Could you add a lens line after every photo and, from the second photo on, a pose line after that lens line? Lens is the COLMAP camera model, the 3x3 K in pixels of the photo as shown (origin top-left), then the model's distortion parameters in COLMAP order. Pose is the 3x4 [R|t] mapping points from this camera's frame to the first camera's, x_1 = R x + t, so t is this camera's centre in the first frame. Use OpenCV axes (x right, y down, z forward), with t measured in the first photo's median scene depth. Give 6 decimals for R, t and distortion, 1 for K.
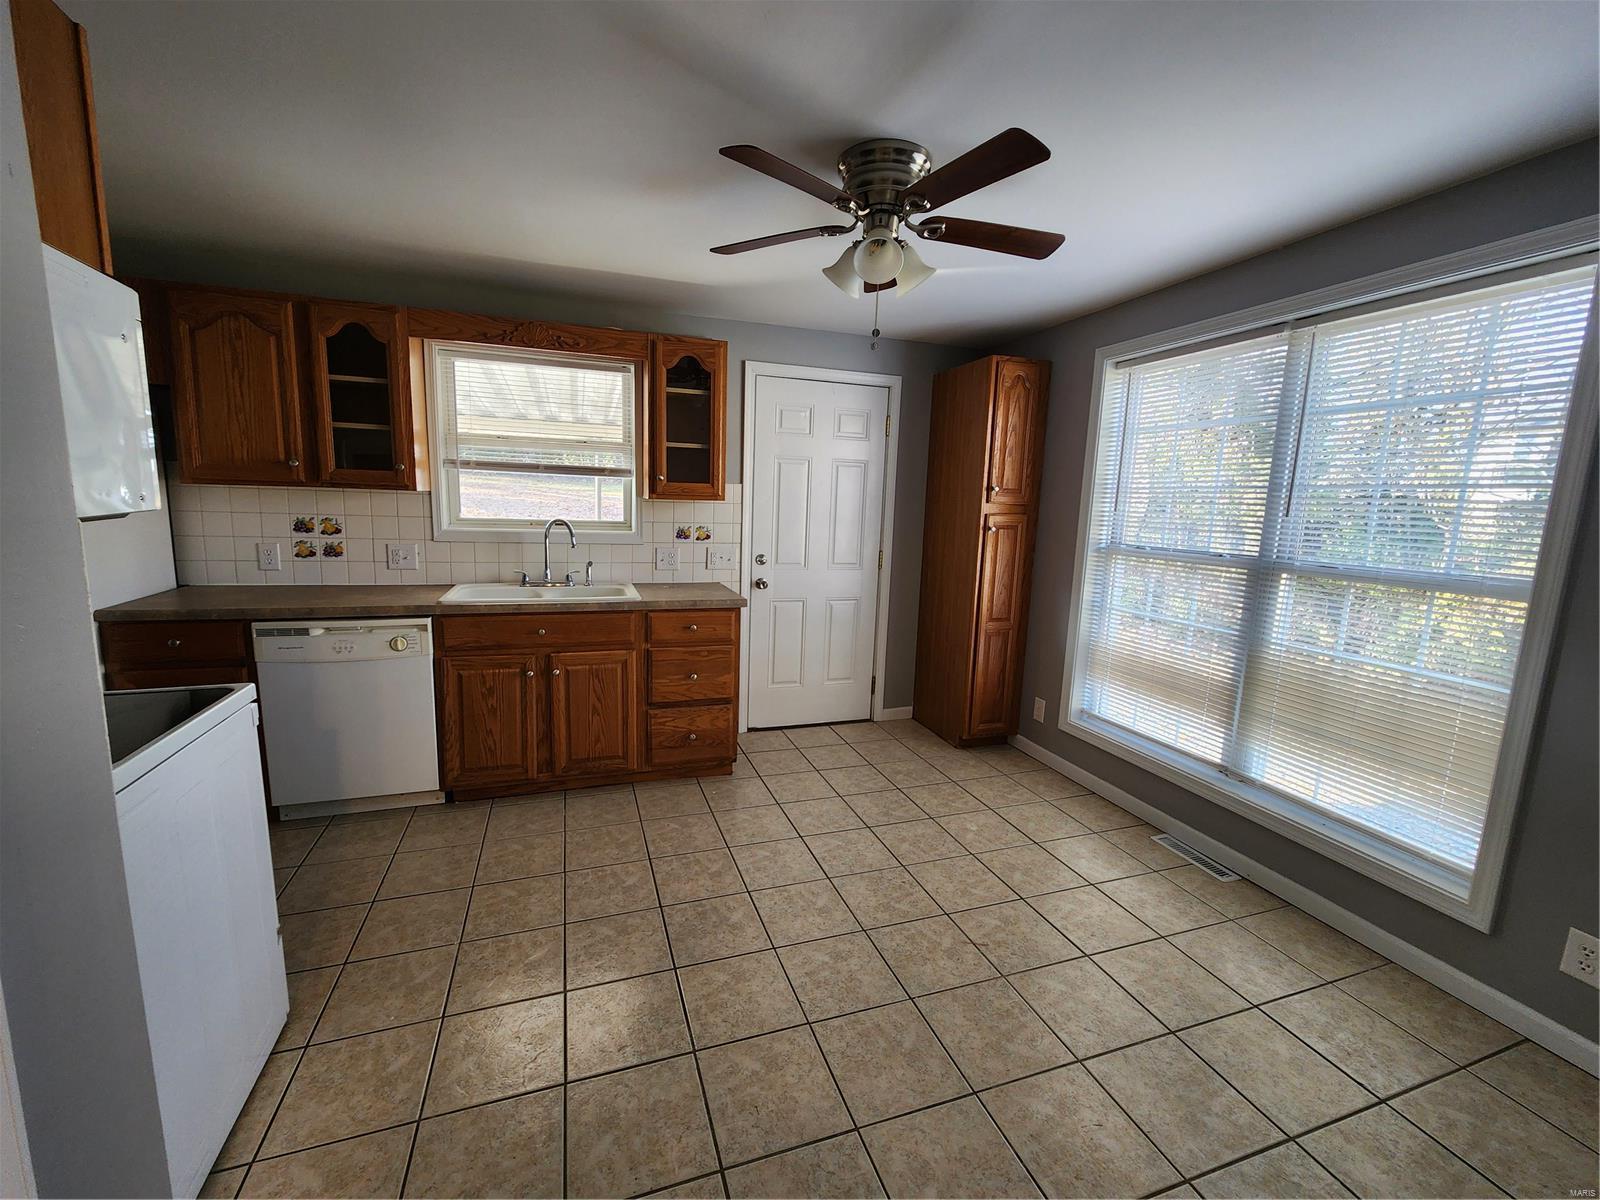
lens RADIAL K [[648.6, 0, 796.8], [0, 648.6, 597.9], [0, 0, 1]] dist [0.001634, 0.000101]
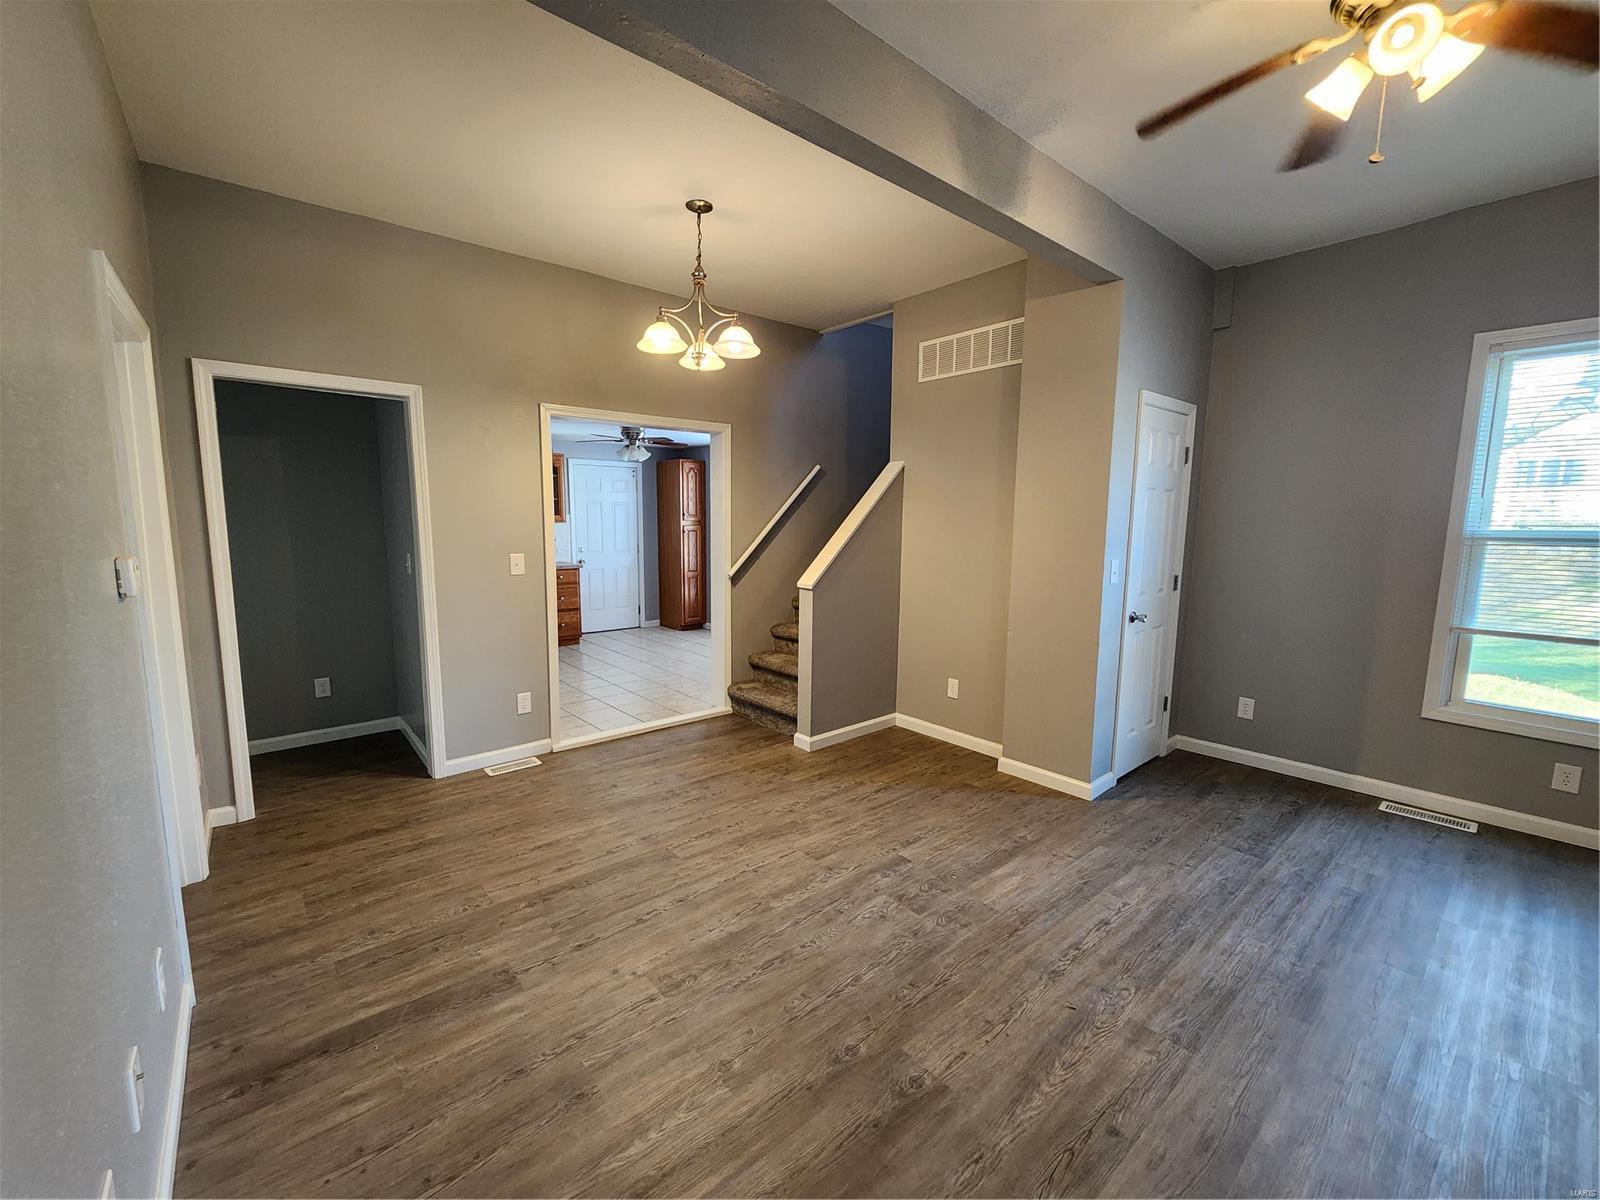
lens RADIAL K [[648.6, 0, 791.7], [0, 648.6, 599.4], [0, 0, 1]] dist [0.001634, 0.000101]
pose [[0.933597, -0.069171, 0.351585, -0.179749], [0.074311, 0.997235, -0.001129, 0.165476], [-0.350535, 0.027180, 0.936155, -1.296162]]
